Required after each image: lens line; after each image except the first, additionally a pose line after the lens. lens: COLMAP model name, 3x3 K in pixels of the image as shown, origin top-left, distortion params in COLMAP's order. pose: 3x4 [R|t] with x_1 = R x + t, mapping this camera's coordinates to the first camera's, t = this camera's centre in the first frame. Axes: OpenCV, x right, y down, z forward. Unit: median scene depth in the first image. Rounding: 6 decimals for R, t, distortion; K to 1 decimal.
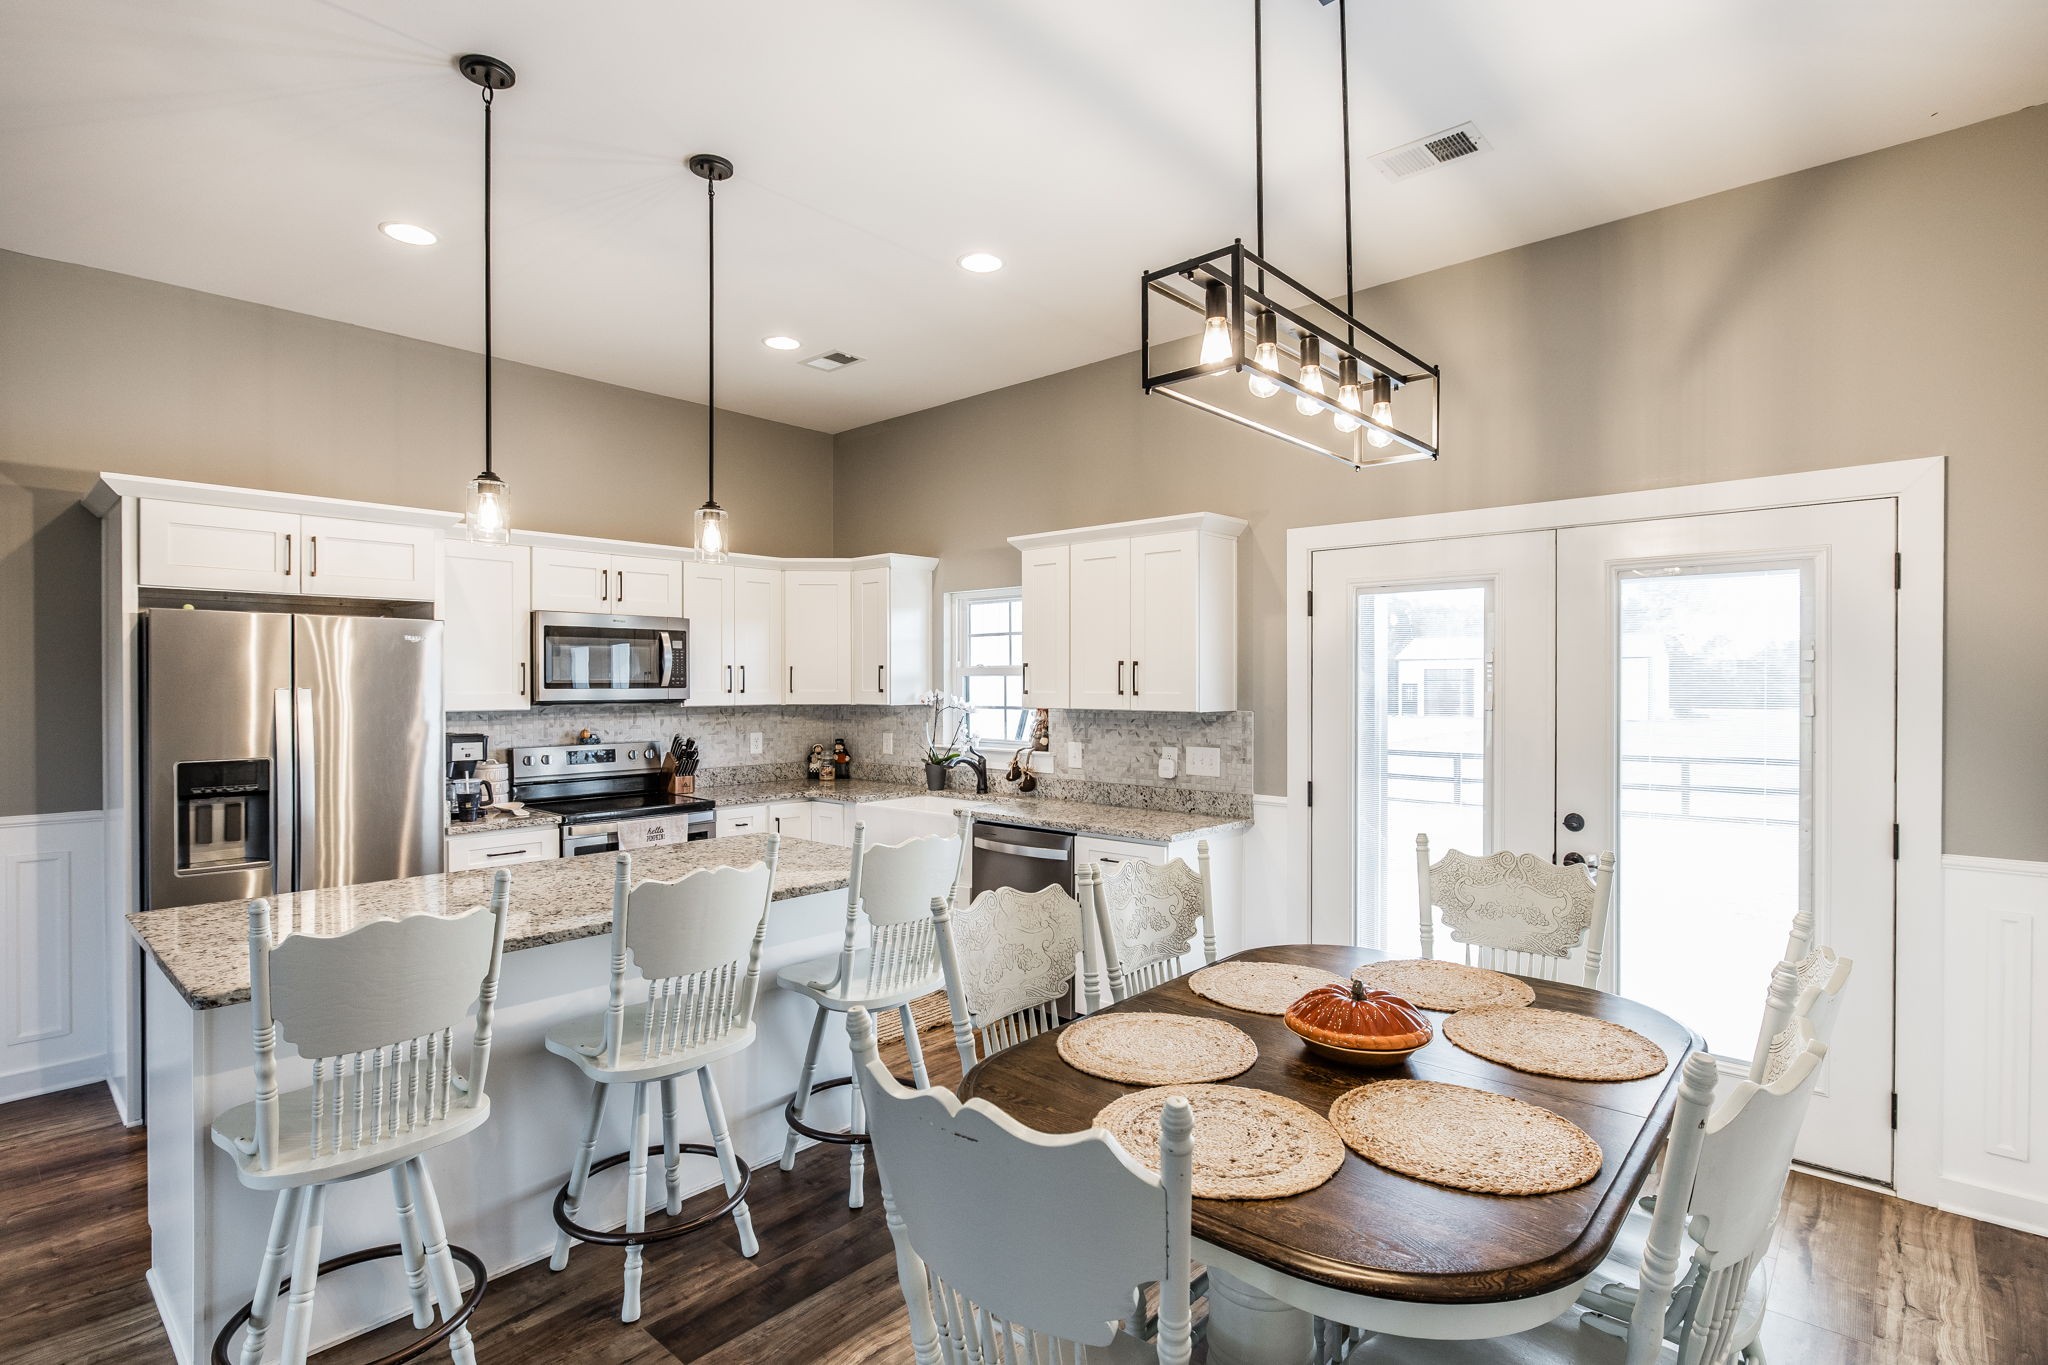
lens RADIAL K [[990.7, 0, 1037.4], [0, 990.7, 684.6], [0, 0, 1]] dist [-0.001234, 0.001756]
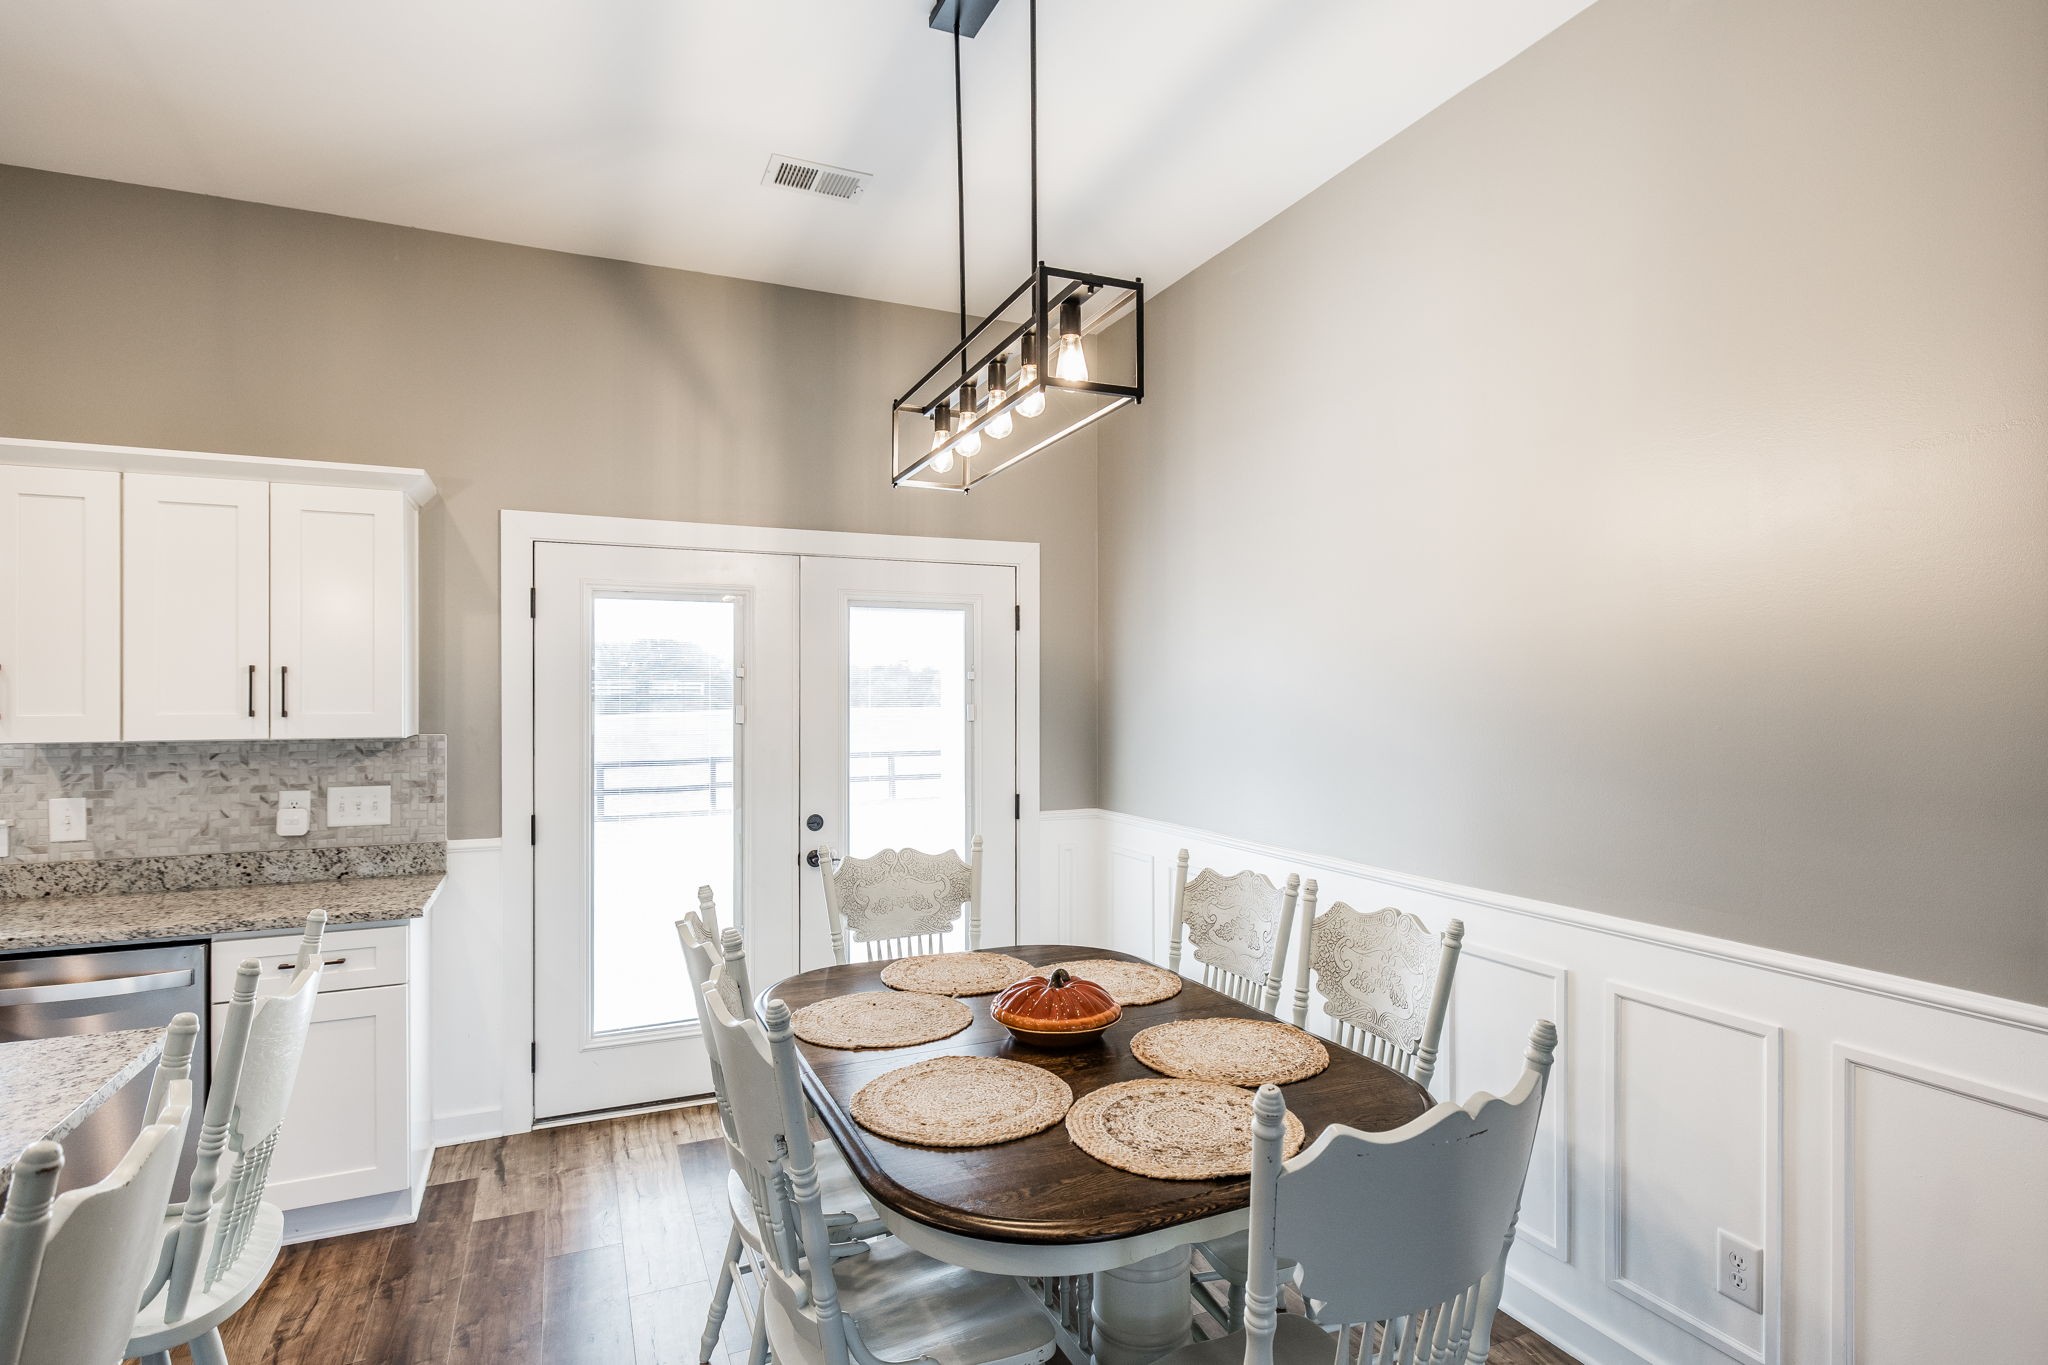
lens RADIAL K [[1043.8, 0, 1016.0], [0, 1043.8, 680.6], [0, 0, 1]] dist [0.002349, -0.002227]
pose [[0.407435, 0.004528, 0.913223, -0.353367], [0.000487, 0.999986, -0.005176, -0.010738], [-0.913234, 0.002554, 0.407428, 0.257487]]
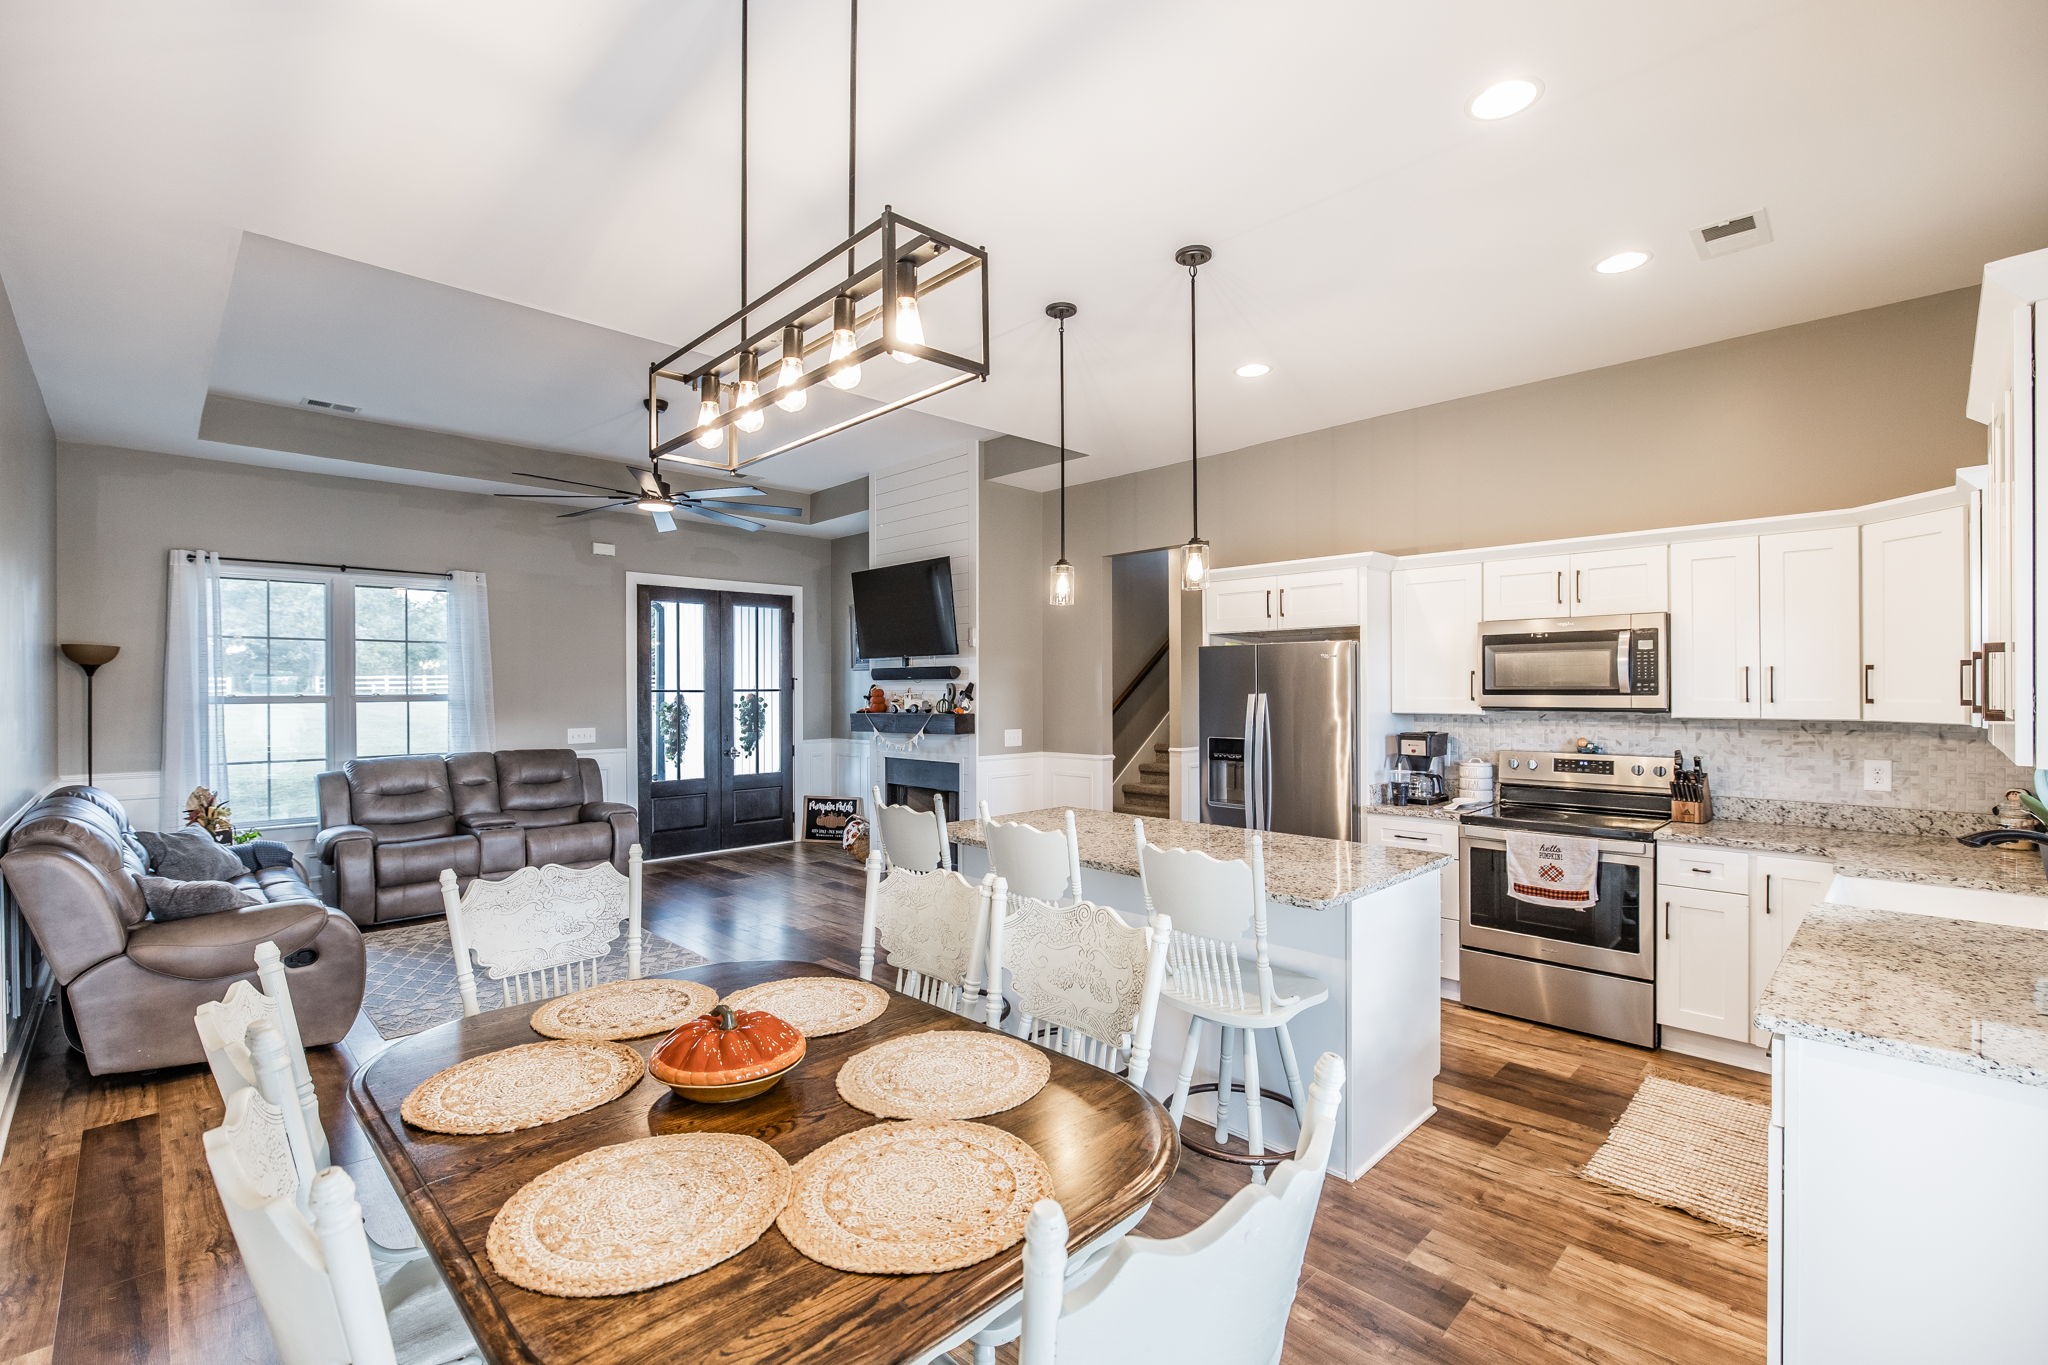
lens RADIAL K [[894.8, 0, 1009.2], [0, 894.8, 688.6], [0, 0, 1]] dist [-0.002035, -0.000189]
pose [[-0.066590, 0.000799, -0.997780, 0.533228], [0.001845, 0.999998, 0.000678, -0.004752], [0.997779, -0.001796, -0.066591, 0.605696]]
